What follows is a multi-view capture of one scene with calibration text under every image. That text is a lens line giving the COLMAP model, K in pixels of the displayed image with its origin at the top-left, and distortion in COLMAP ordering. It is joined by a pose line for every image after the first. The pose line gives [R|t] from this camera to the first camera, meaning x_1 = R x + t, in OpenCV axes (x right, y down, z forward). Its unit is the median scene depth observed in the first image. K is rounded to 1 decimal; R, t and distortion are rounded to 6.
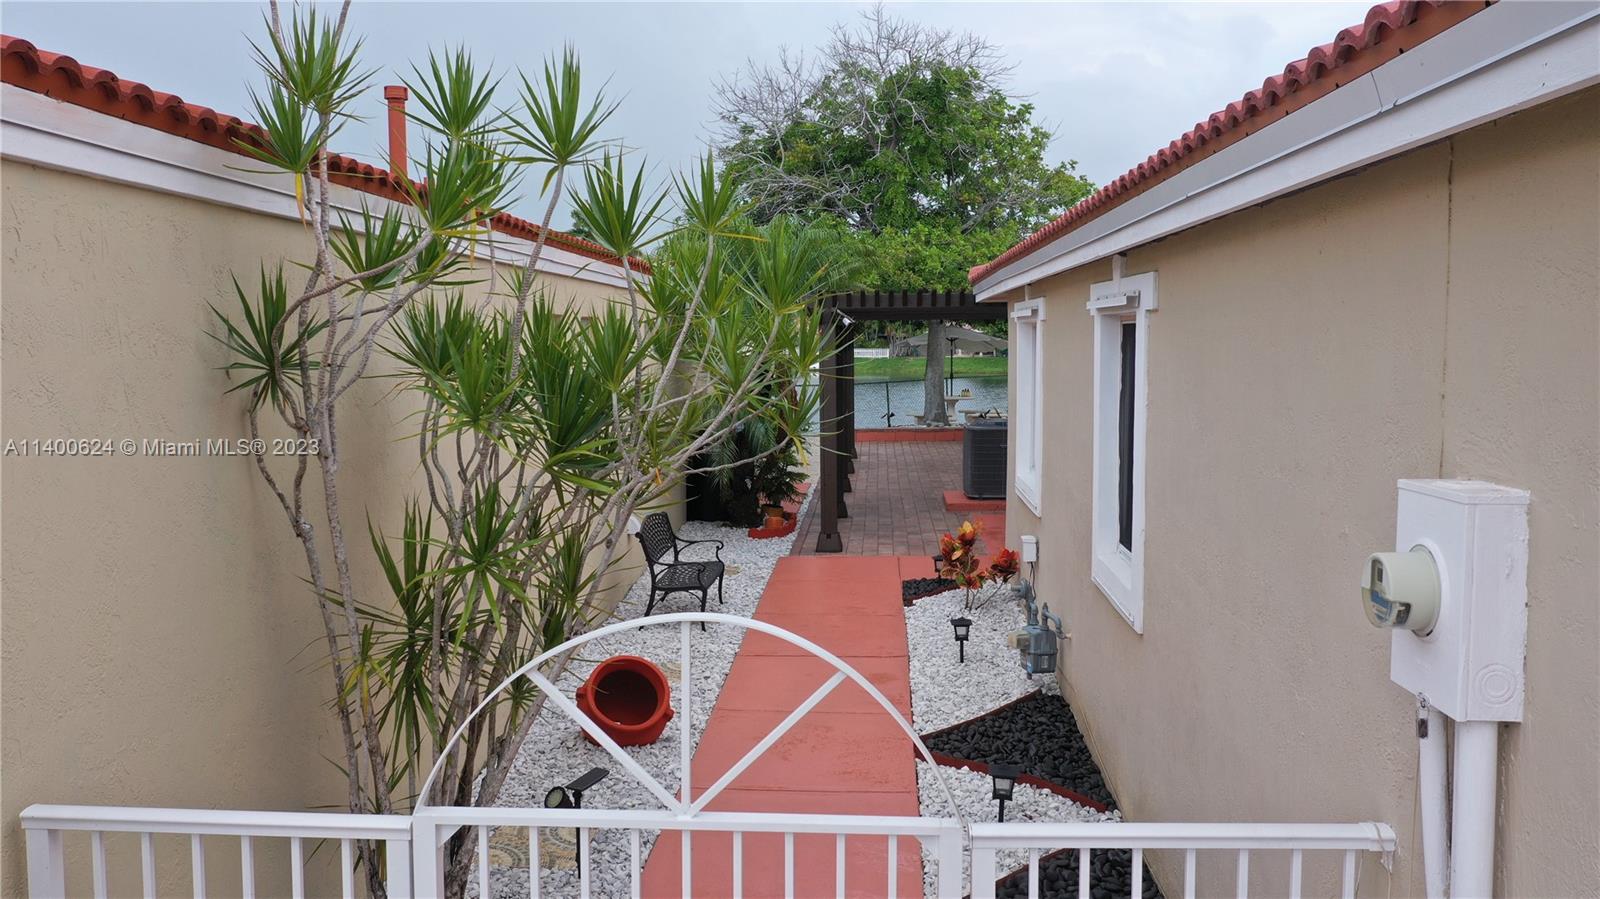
lens RADIAL K [[1268.9, 0, 802.2], [0, 1268.9, 443.8], [0, 0, 1]] dist [0.003301, 0.005984]
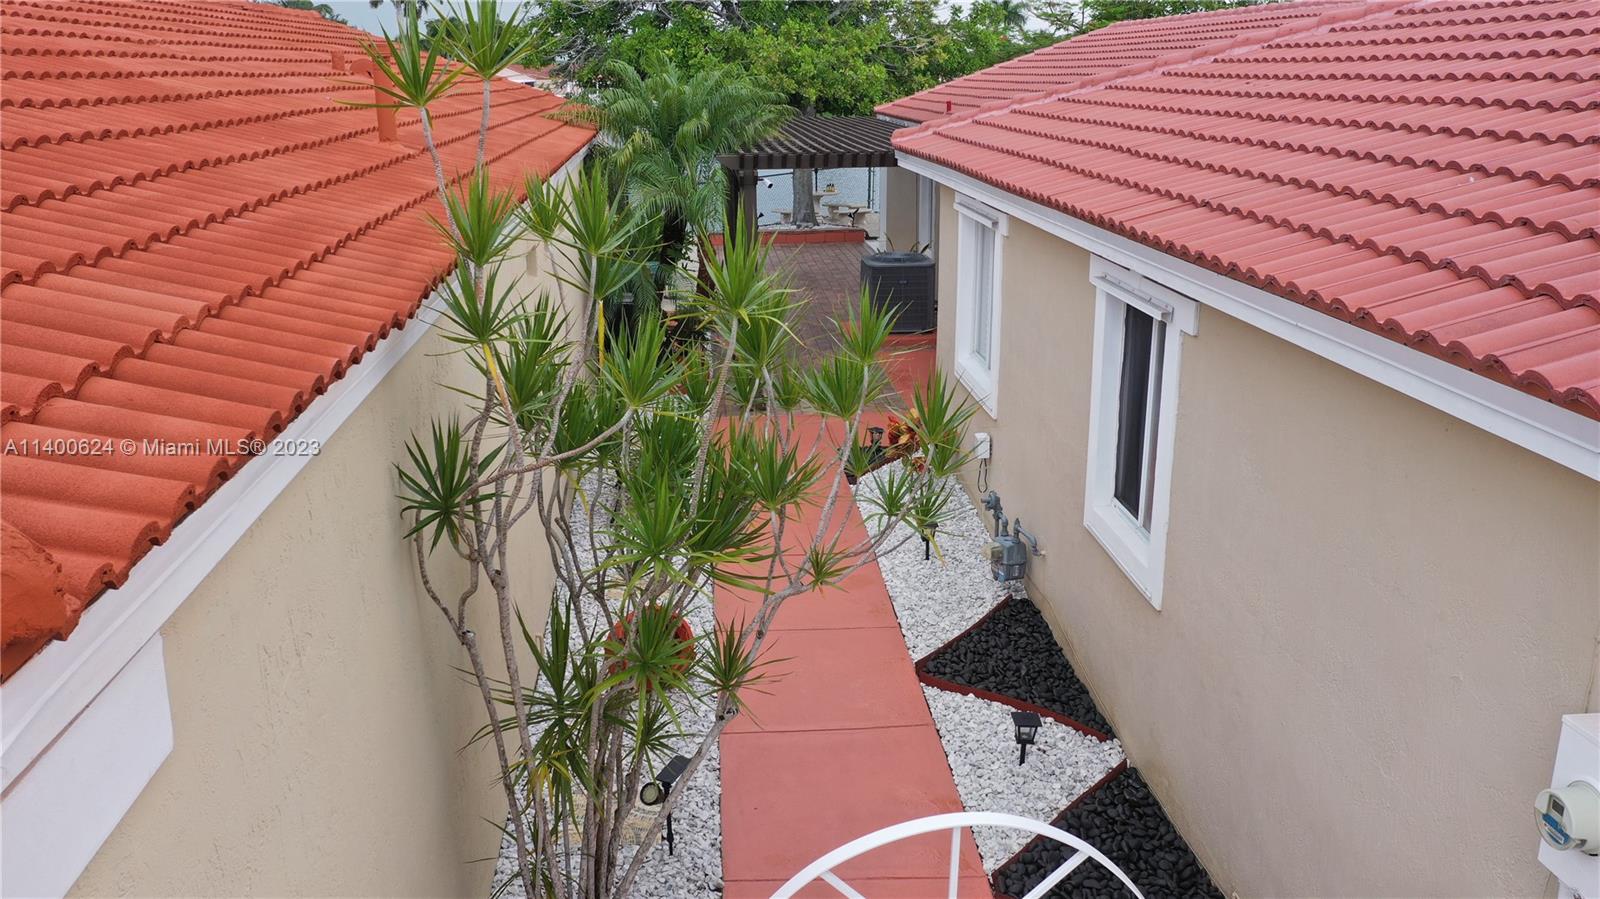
lens RADIAL K [[1268.9, 0, 796.8], [0, 1268.9, 447.3], [0, 0, 1]] dist [0.003301, 0.005984]
pose [[0.990493, -0.043254, 0.130584, -0.079404], [0.016118, 0.979233, 0.202097, -0.092689], [-0.136613, -0.198071, 0.970621, -0.008588]]
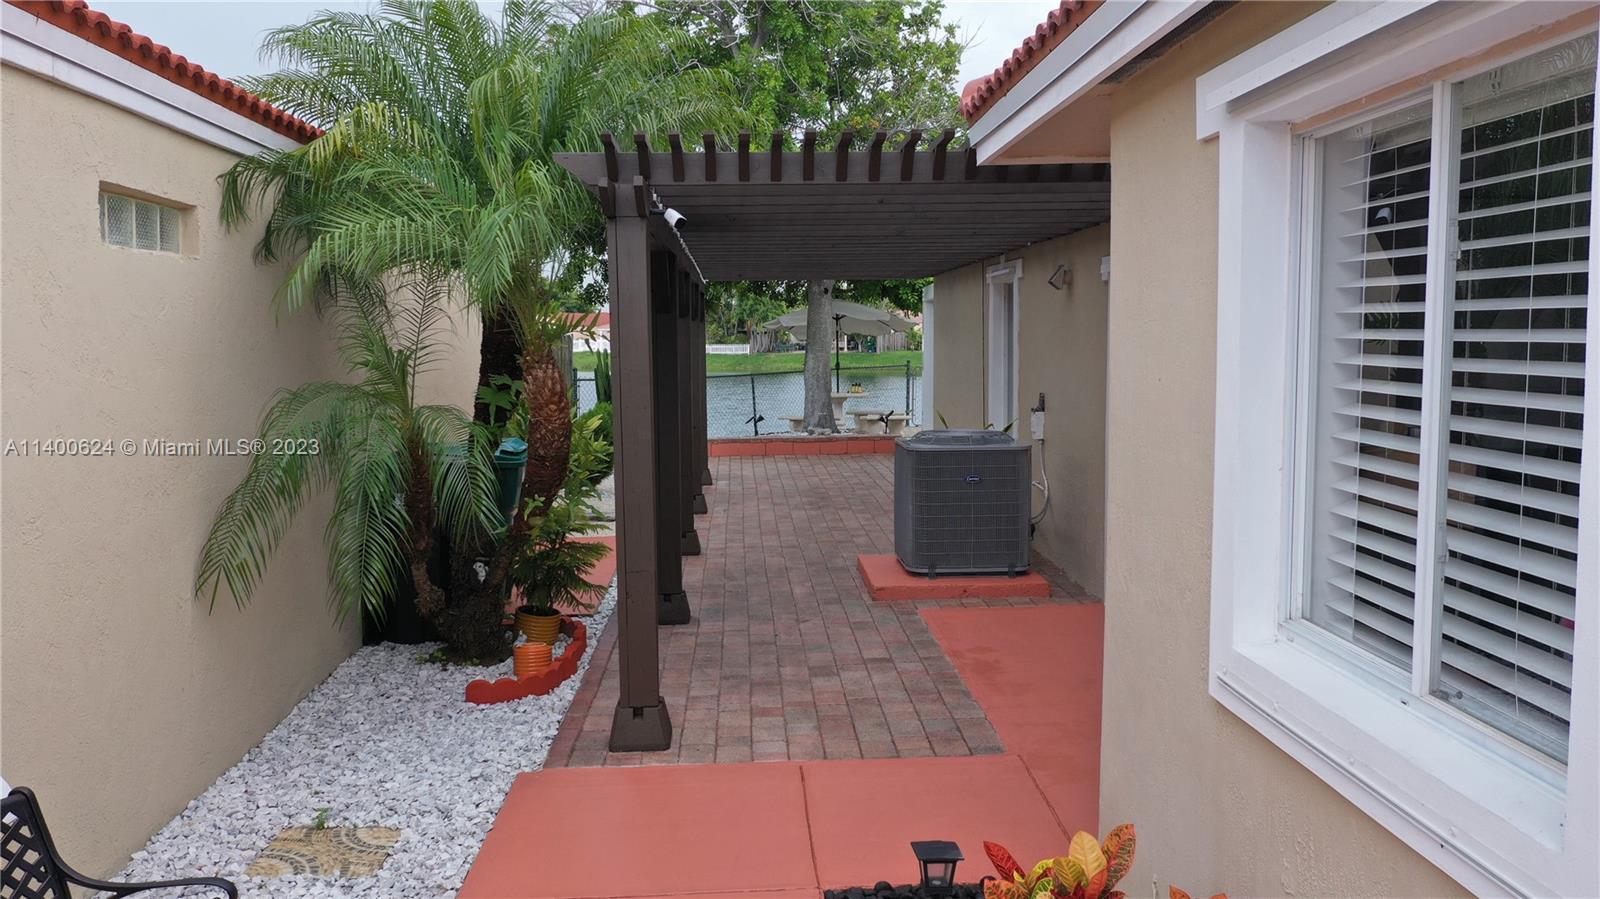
lens RADIAL K [[1268.9, 0, 803.2], [0, 1268.9, 446.9], [0, 0, 1]] dist [0.003301, 0.005984]
pose [[0.993783, -0.012150, 0.110672, 0.029830], [0.011801, 0.999923, 0.003813, -0.018890], [-0.110710, -0.002483, 0.993850, 0.558511]]
